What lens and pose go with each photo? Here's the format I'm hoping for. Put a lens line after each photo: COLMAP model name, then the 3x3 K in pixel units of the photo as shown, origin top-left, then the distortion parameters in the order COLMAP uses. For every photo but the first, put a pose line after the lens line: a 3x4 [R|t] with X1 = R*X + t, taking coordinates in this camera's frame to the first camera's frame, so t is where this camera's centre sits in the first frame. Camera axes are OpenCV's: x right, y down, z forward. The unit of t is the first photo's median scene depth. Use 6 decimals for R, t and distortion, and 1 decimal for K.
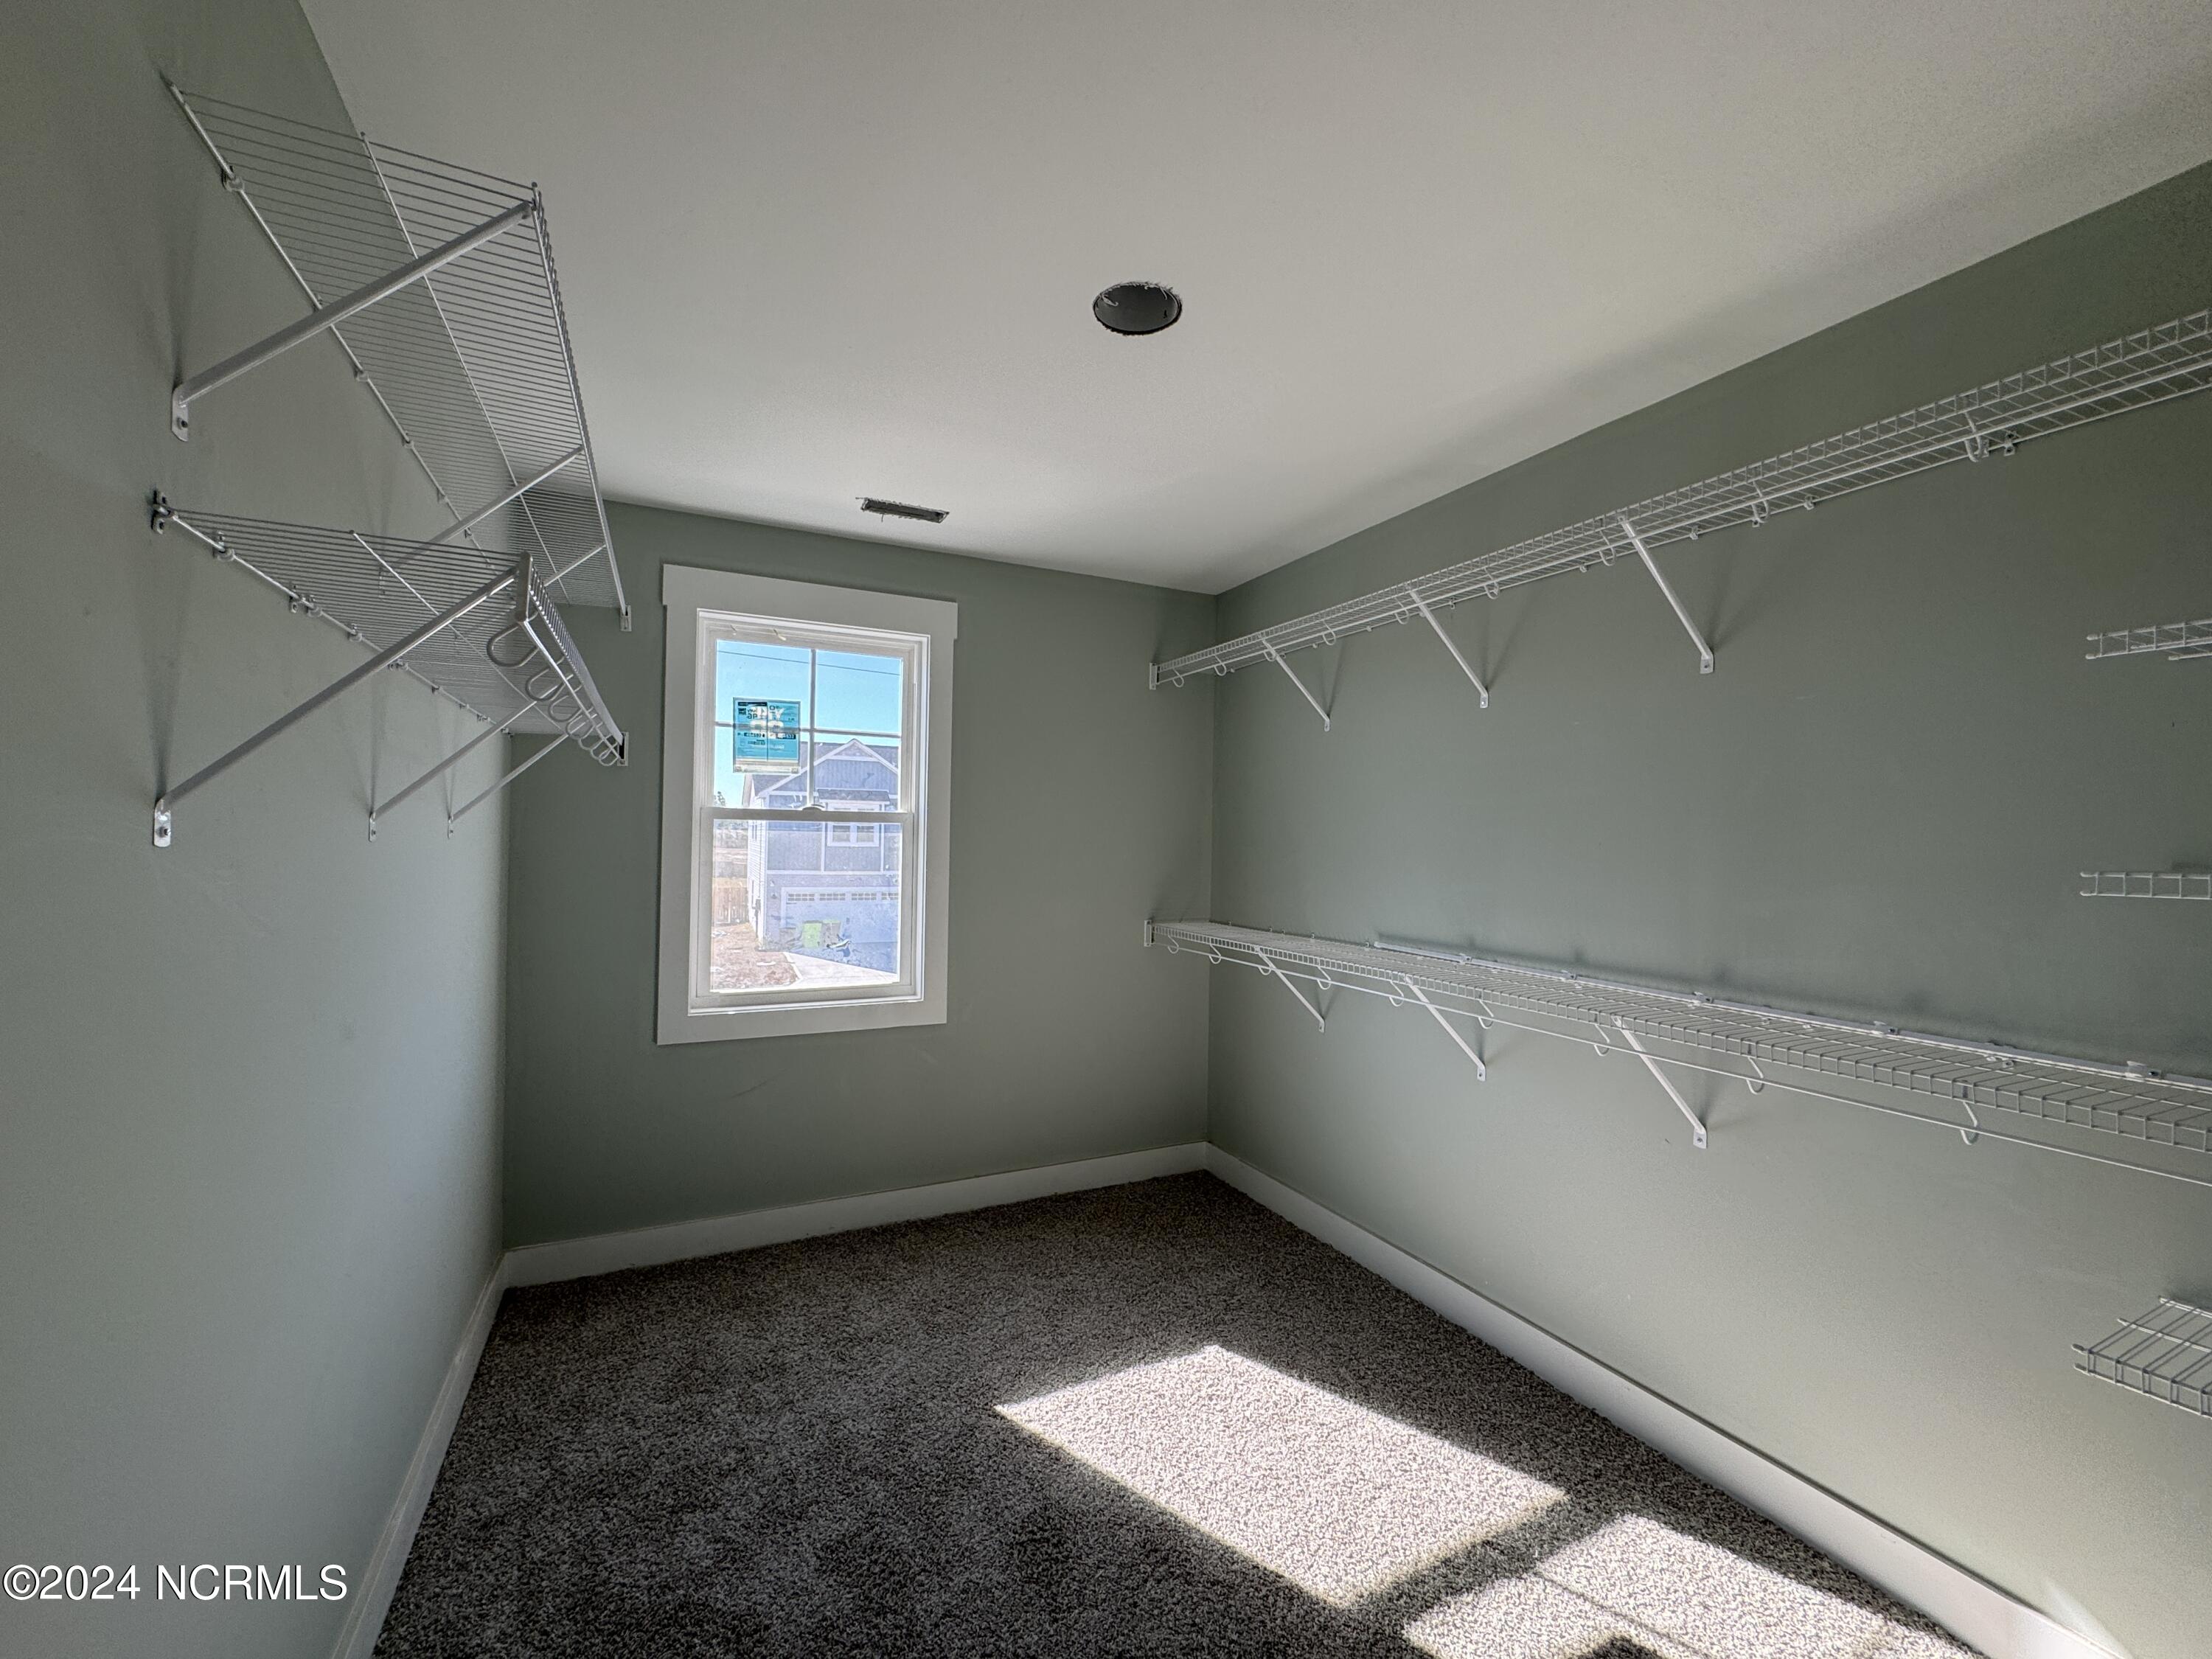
lens RADIAL K [[880.6, 0, 1106.0], [0, 880.6, 829.5], [0, 0, 1]] dist [-0.008420, -0.000113]
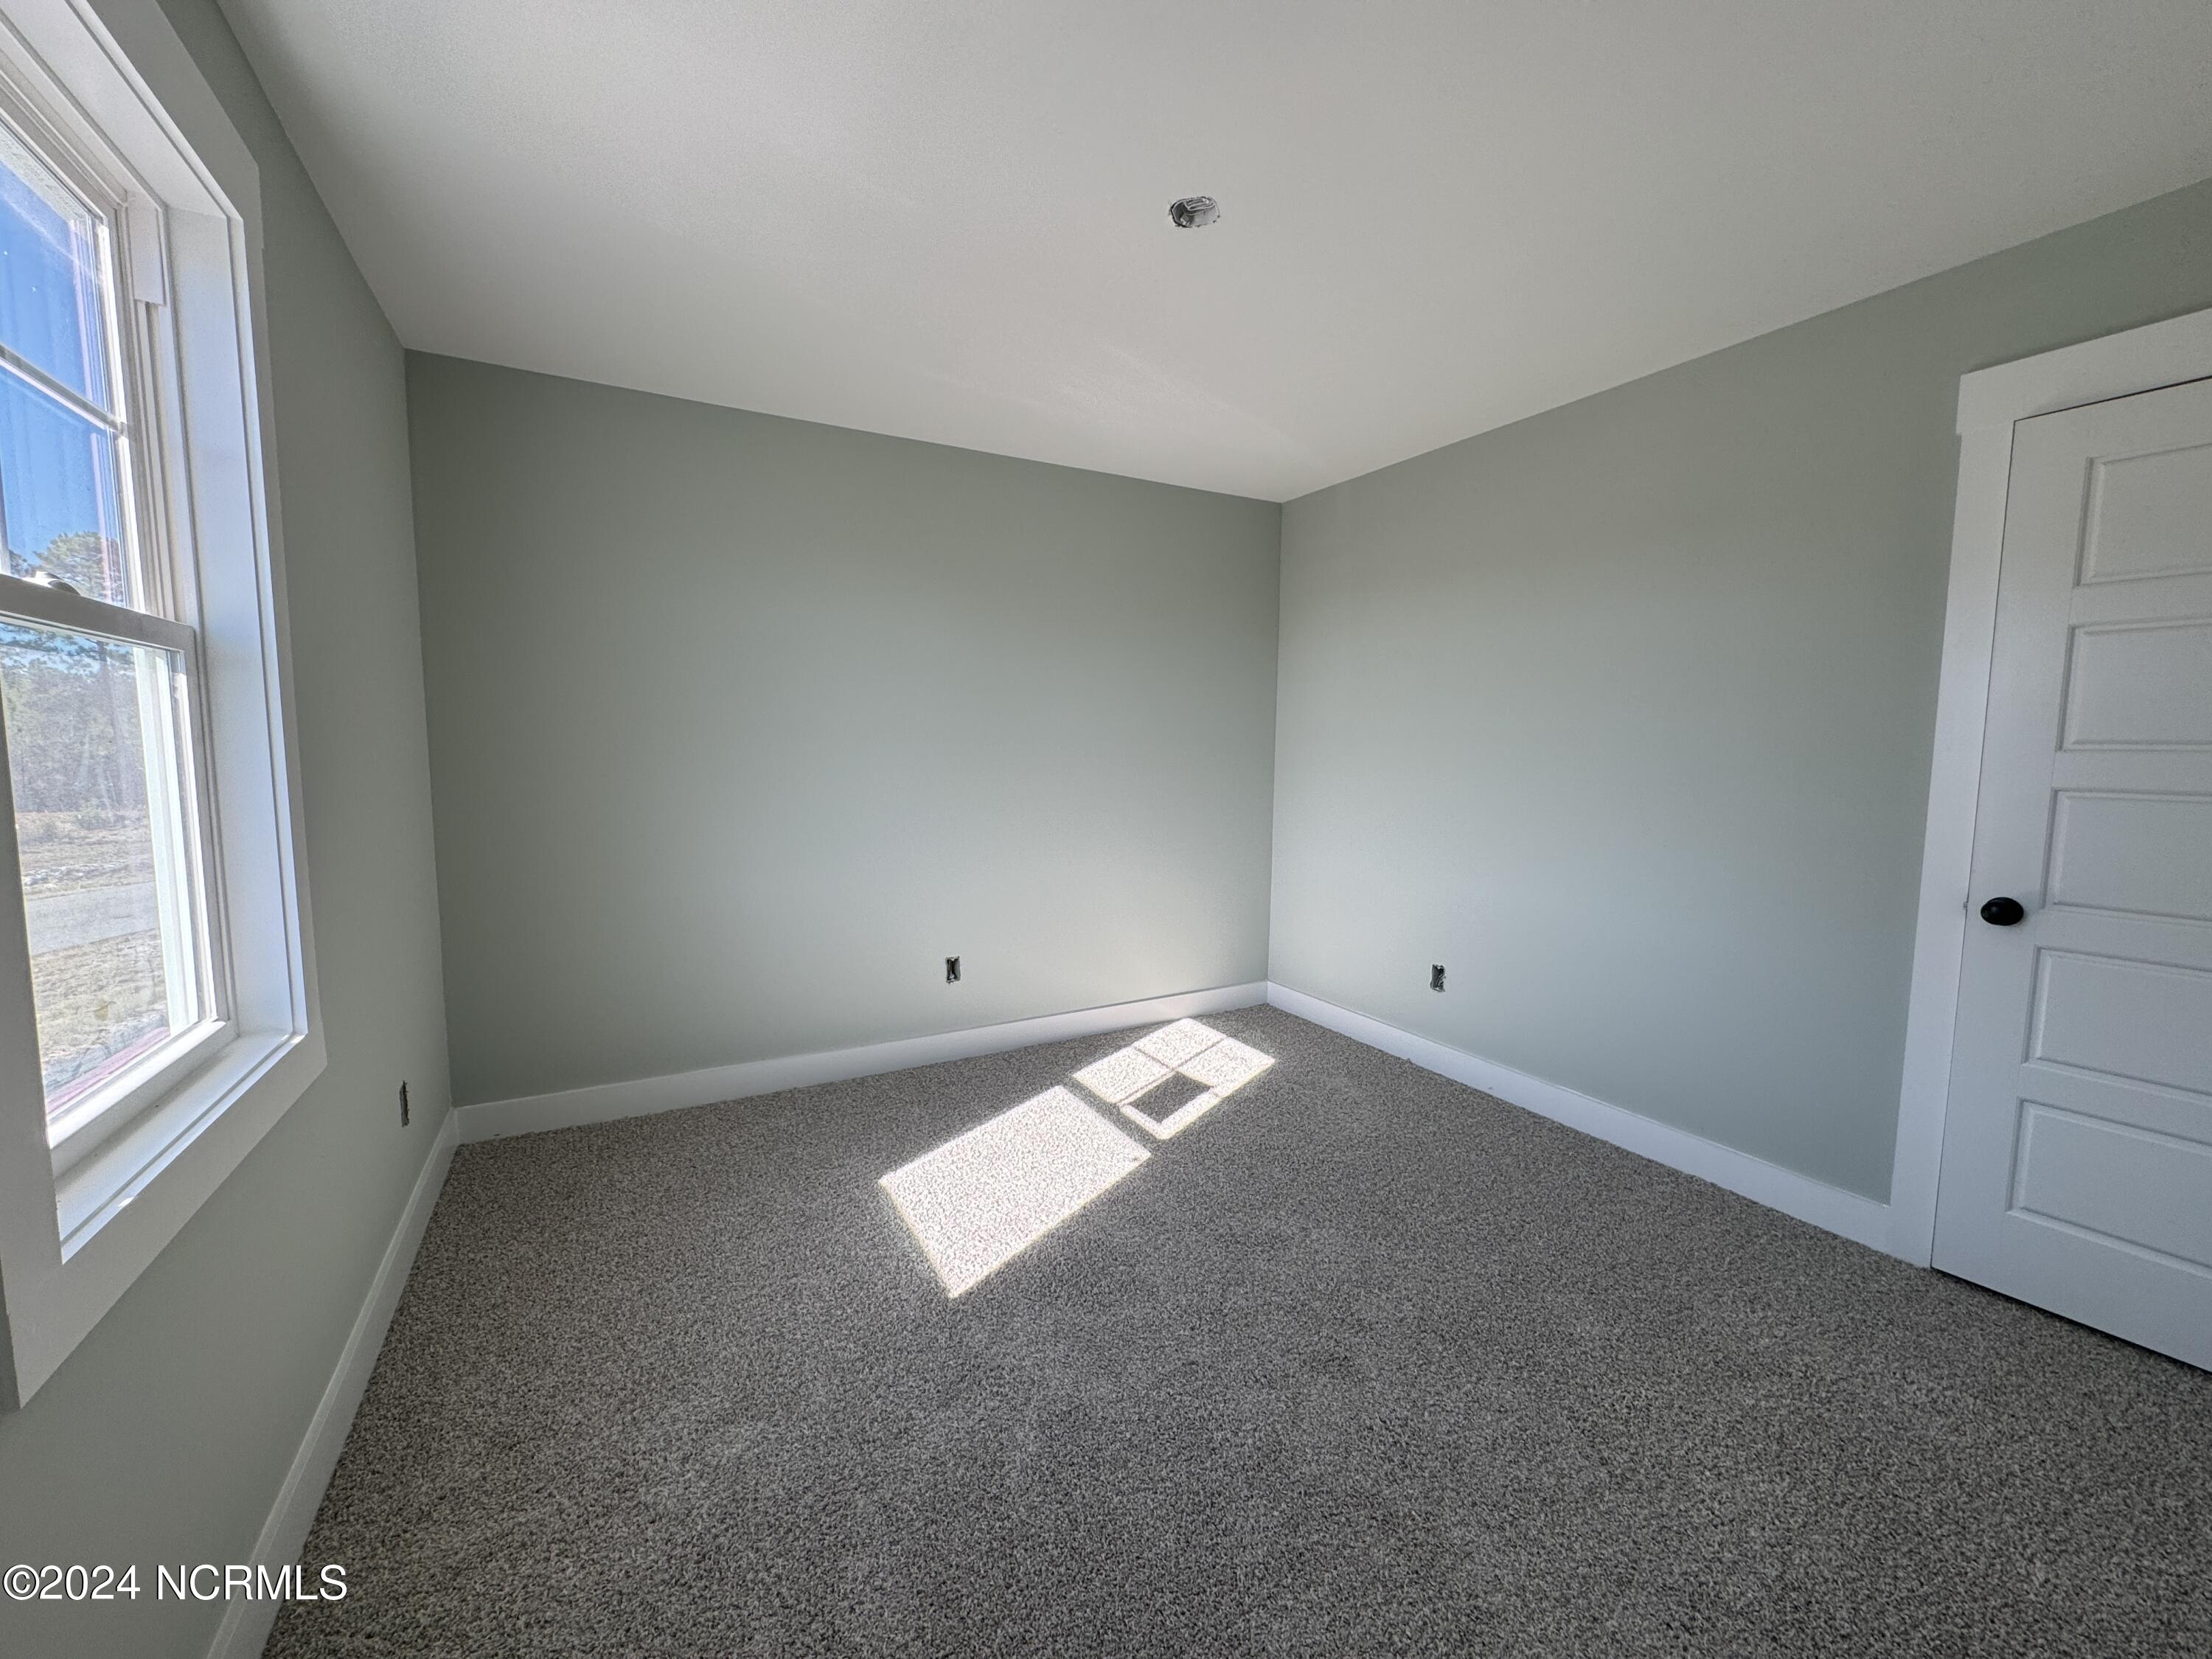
lens RADIAL K [[880.6, 0, 1106.0], [0, 880.6, 829.5], [0, 0, 1]] dist [-0.008420, -0.000113]
pose [[-0.041950, -0.125315, 0.991230, -0.756970], [-0.035226, 0.991672, 0.123880, 0.020240], [-0.998499, -0.029720, -0.046015, 0.651881]]
